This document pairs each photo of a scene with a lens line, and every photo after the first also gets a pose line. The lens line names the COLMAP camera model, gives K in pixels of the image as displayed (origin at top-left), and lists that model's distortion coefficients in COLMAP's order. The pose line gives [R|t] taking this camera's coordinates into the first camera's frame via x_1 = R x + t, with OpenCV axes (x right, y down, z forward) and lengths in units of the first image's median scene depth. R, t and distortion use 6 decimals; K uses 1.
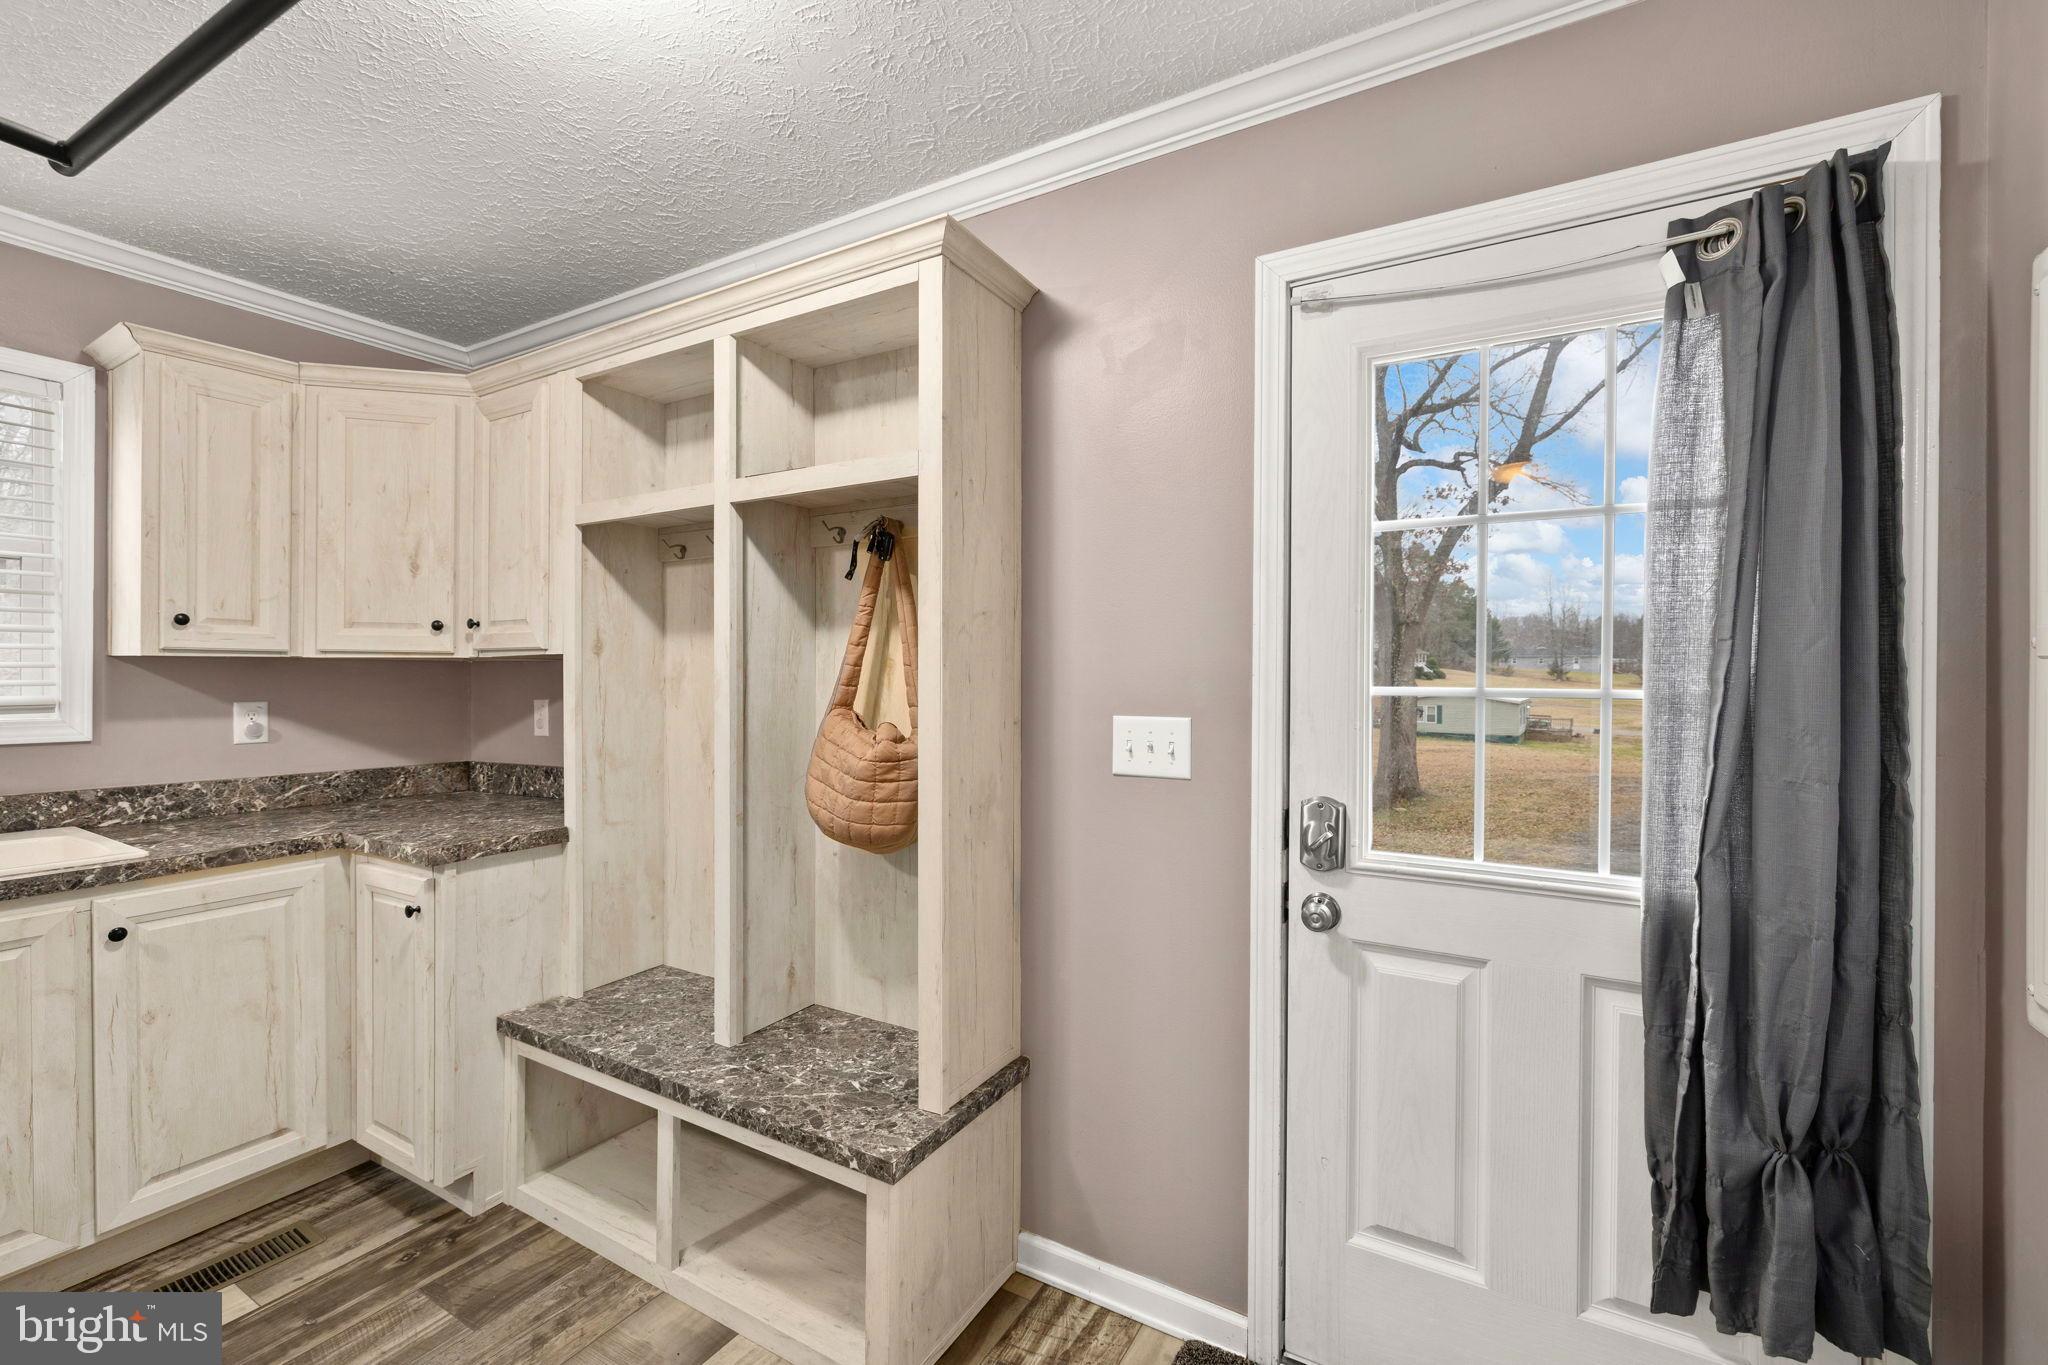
lens RADIAL K [[855.2, 0, 1014.7], [0, 855.2, 675.2], [0, 0, 1]] dist [-0.001974, -0.000357]
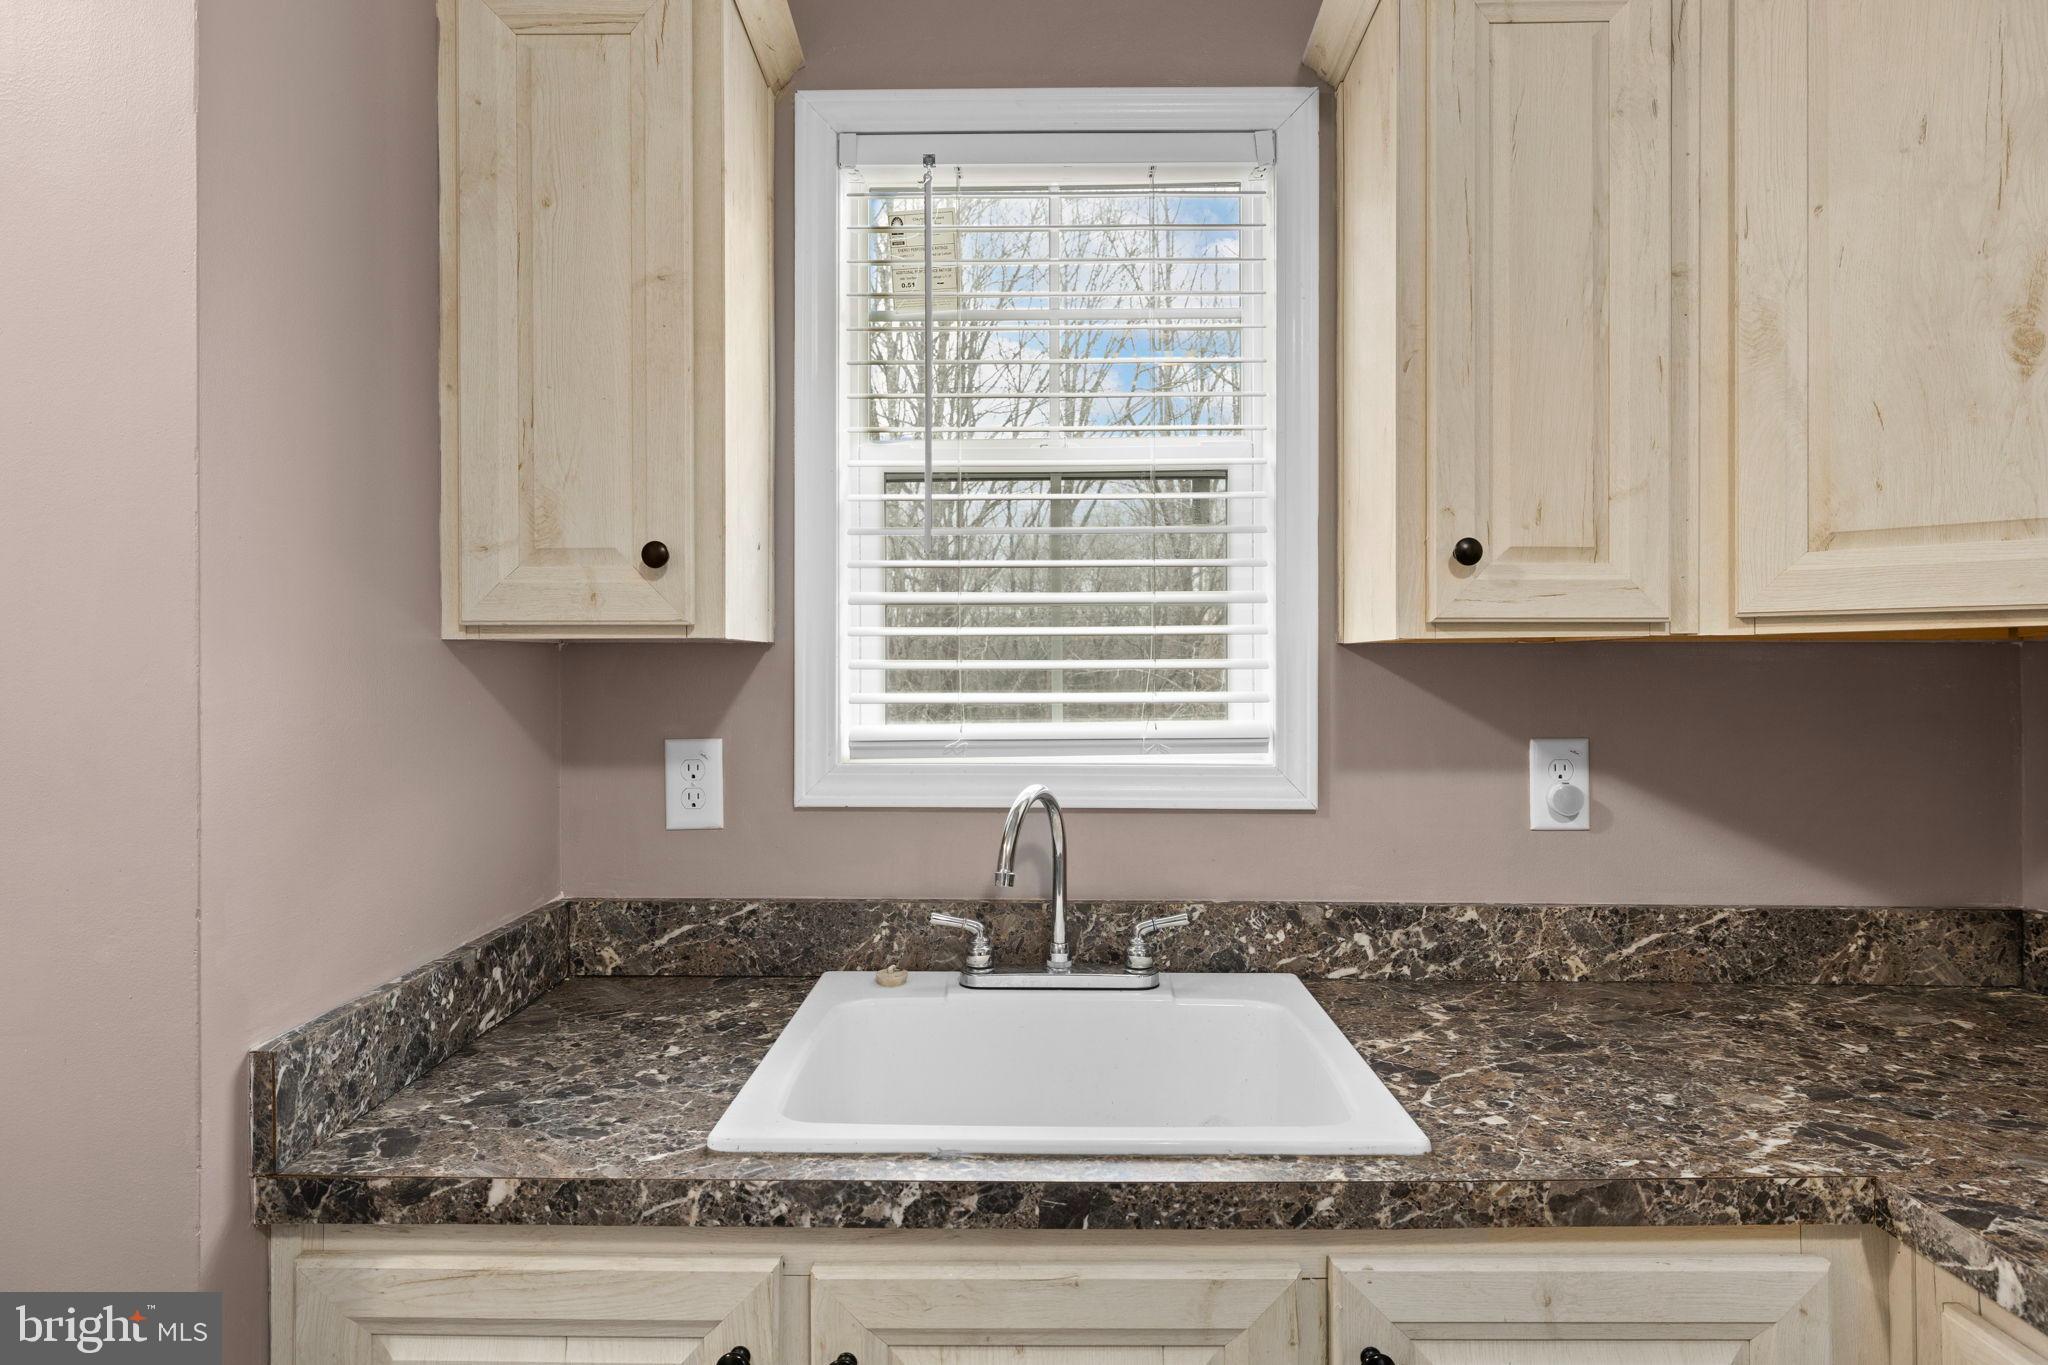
lens RADIAL K [[1268.8, 0, 1024.0], [0, 1268.8, 682.5], [0, 0, 1]] dist [0.002096, 0.001595]
pose [[0.505899, -0.000284, -0.862593, -0.501294], [0.003886, 0.999991, 0.001950, -0.002074], [0.862584, -0.004339, 0.505895, 0.451383]]
